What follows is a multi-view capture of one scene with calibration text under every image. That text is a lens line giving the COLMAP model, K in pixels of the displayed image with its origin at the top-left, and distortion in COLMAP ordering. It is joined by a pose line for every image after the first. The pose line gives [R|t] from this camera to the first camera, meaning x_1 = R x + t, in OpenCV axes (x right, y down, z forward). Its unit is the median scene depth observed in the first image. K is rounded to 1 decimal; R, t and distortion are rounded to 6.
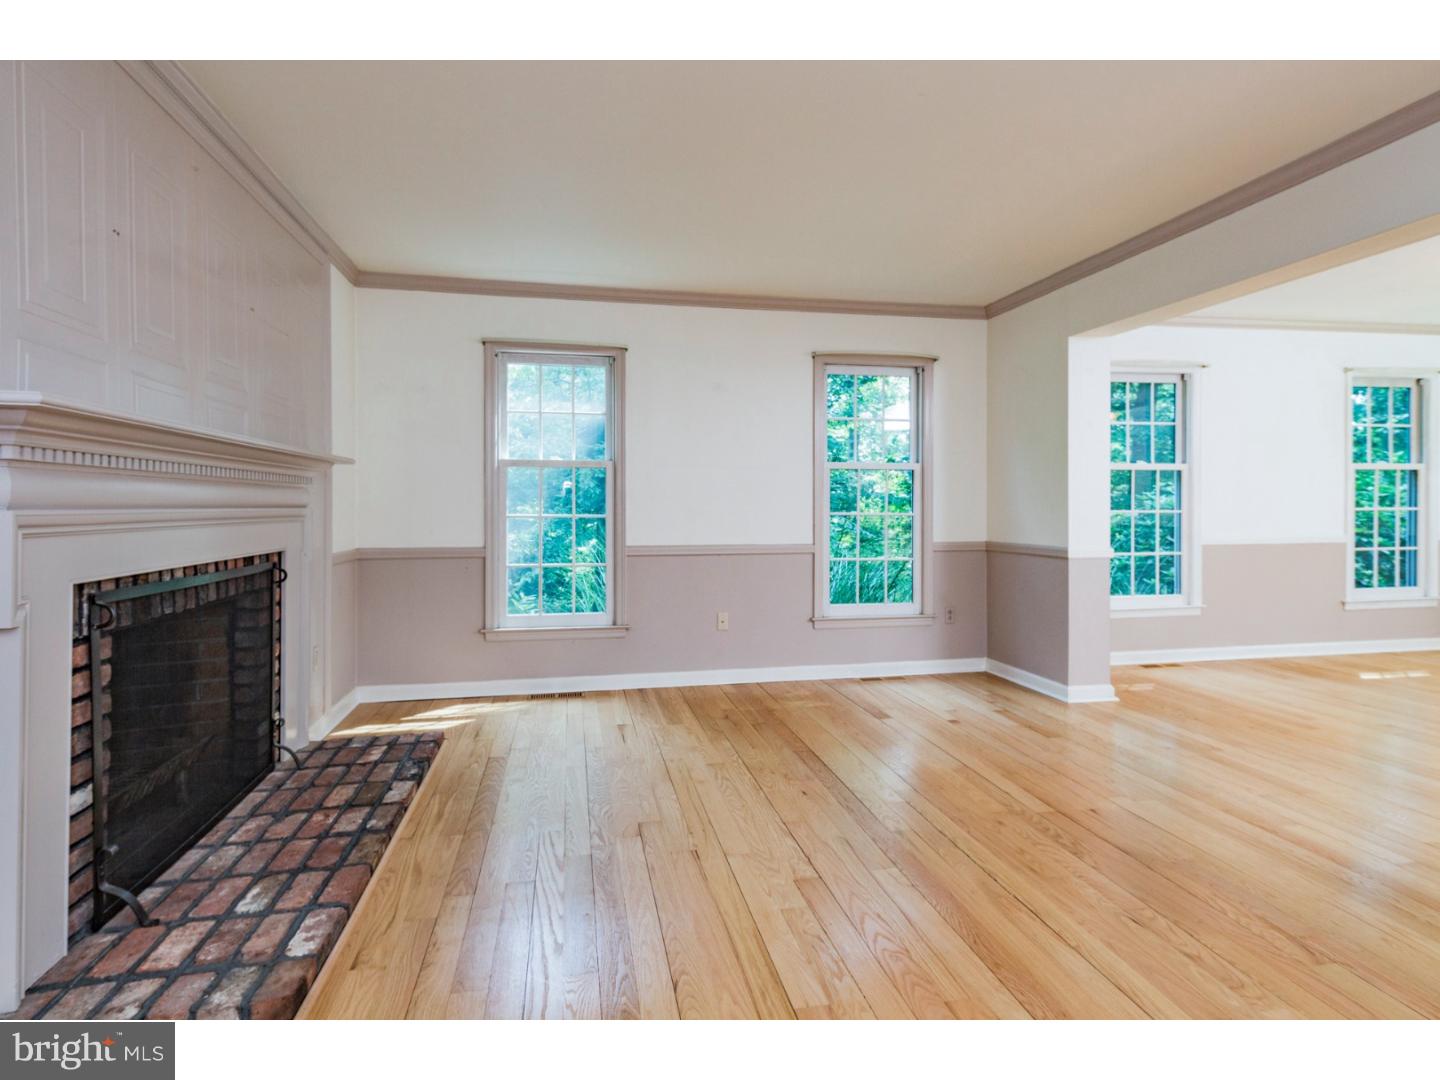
lens RADIAL K [[707.1, 0, 692.7], [0, 707.1, 505.4], [0, 0, 1]] dist [0.023299, -0.000544]
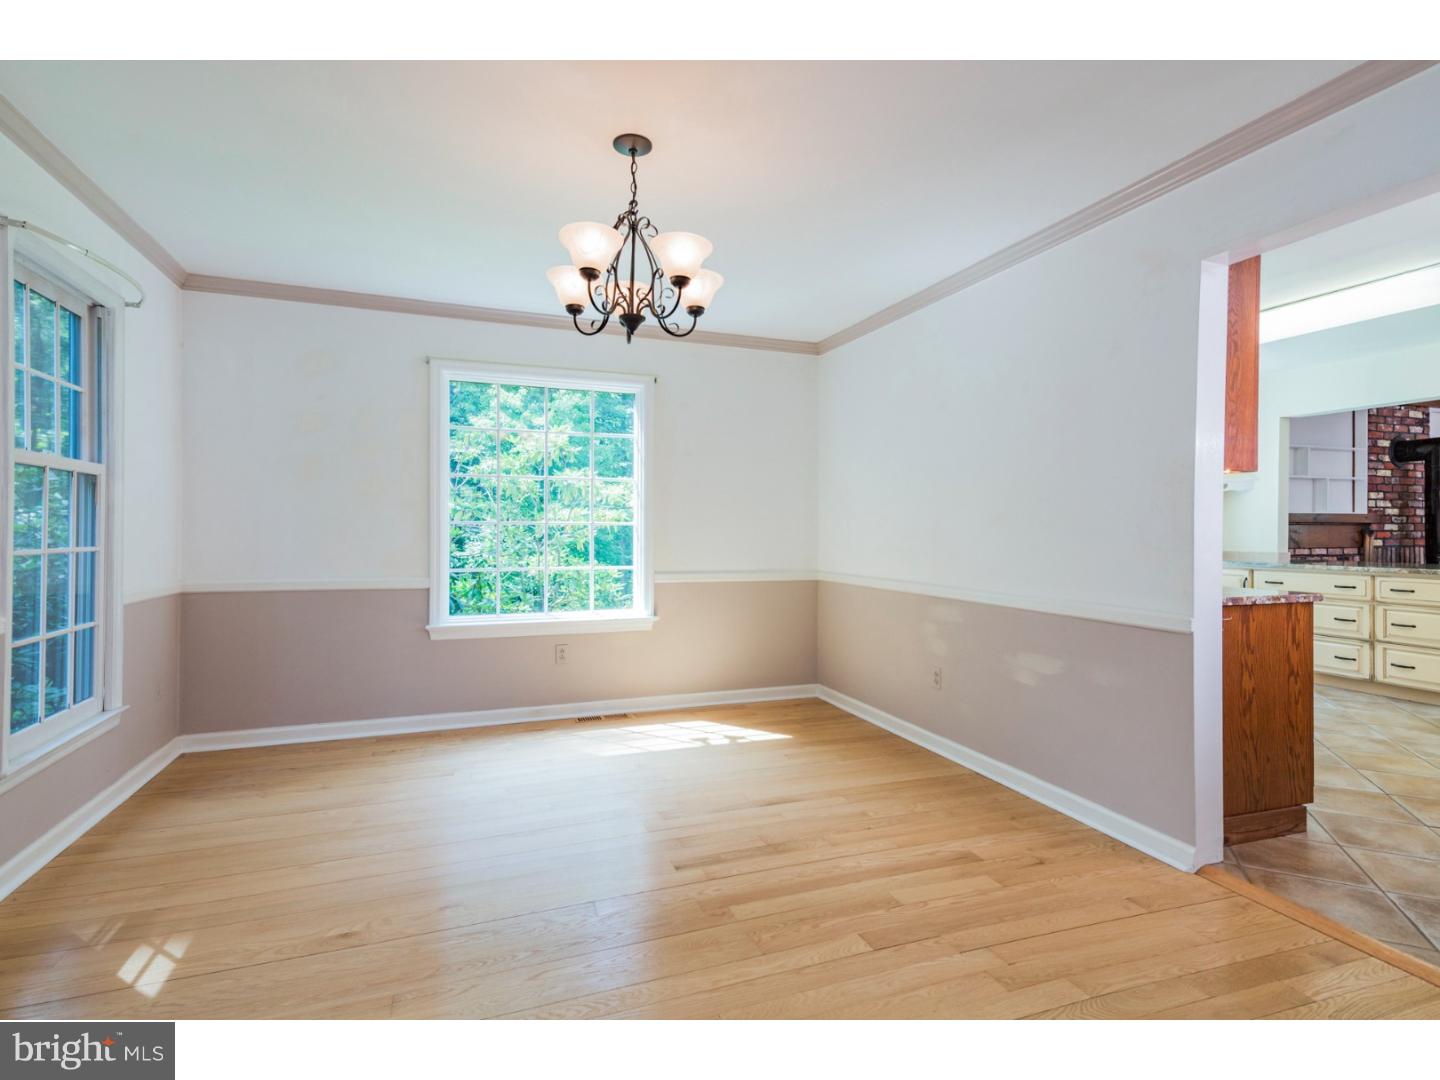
lens RADIAL K [[708.0, 0, 713.5], [0, 708.0, 530.7], [0, 0, 1]] dist [0.029649, 0.000037]
pose [[-0.167266, 0.004467, 0.985902, 0.482130], [-0.001895, 0.999986, -0.004852, -0.007978], [-0.985910, -0.002680, -0.167255, 0.763197]]
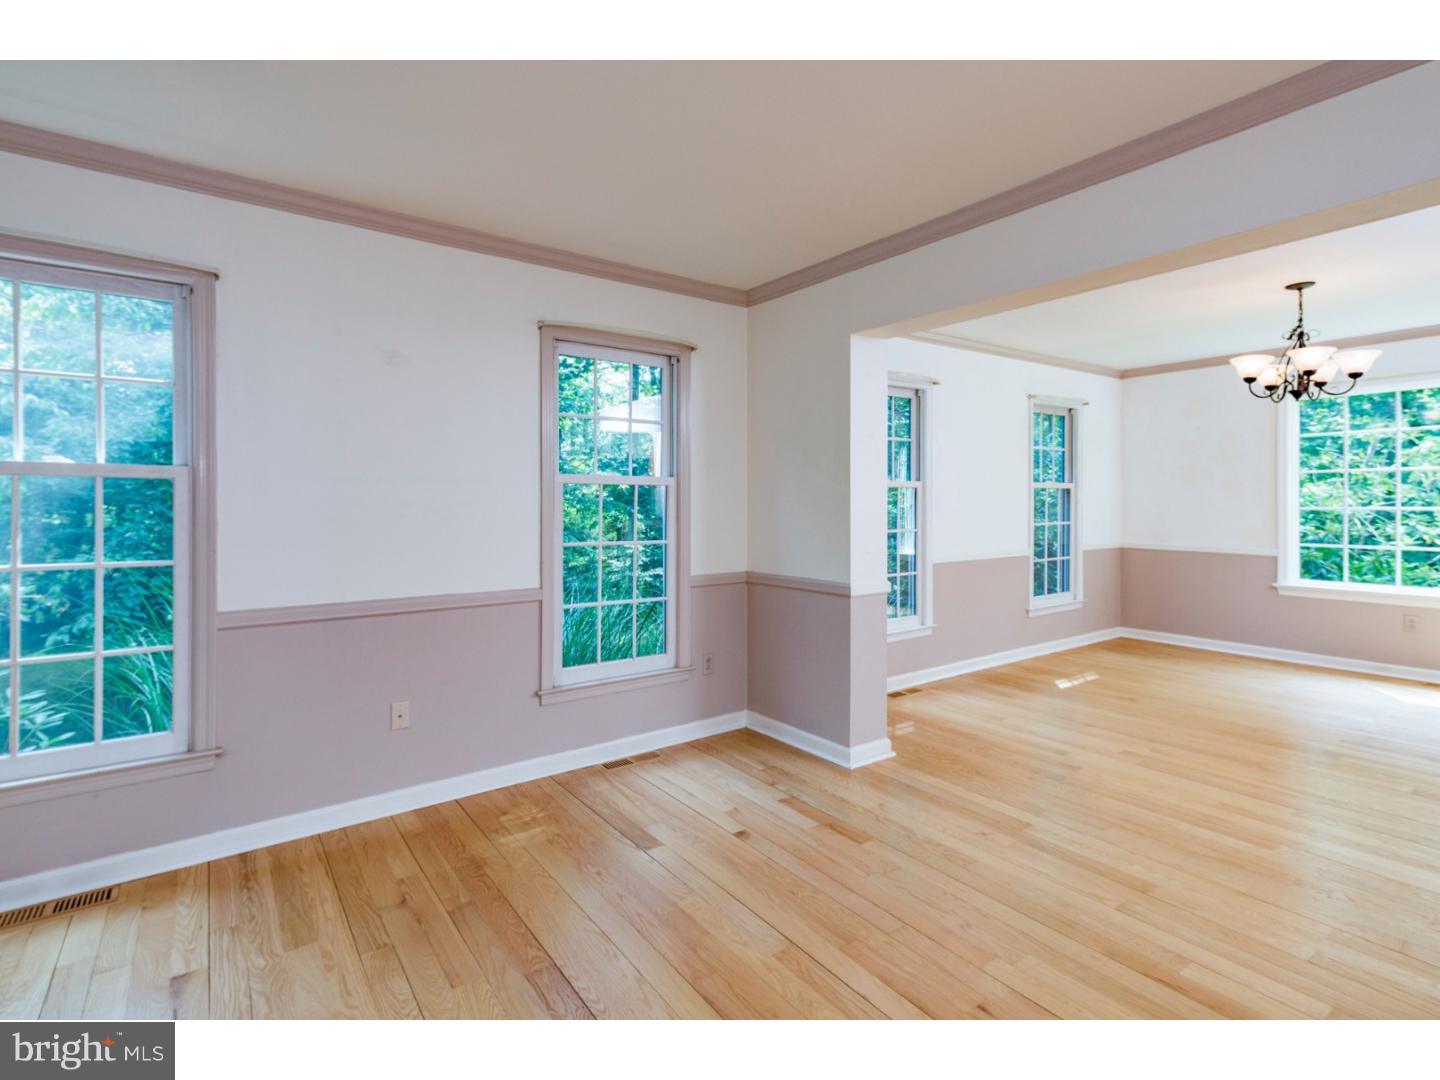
lens RADIAL K [[708.7, 0, 720.0], [0, 708.7, 495.7], [0, 0, 1]] dist [0.020941, -0.000530]
pose [[0.897479, 0.004177, 0.441038, 0.016665], [-0.000106, 0.999957, -0.009254, -0.032982], [-0.441057, 0.008259, 0.897441, 0.281278]]
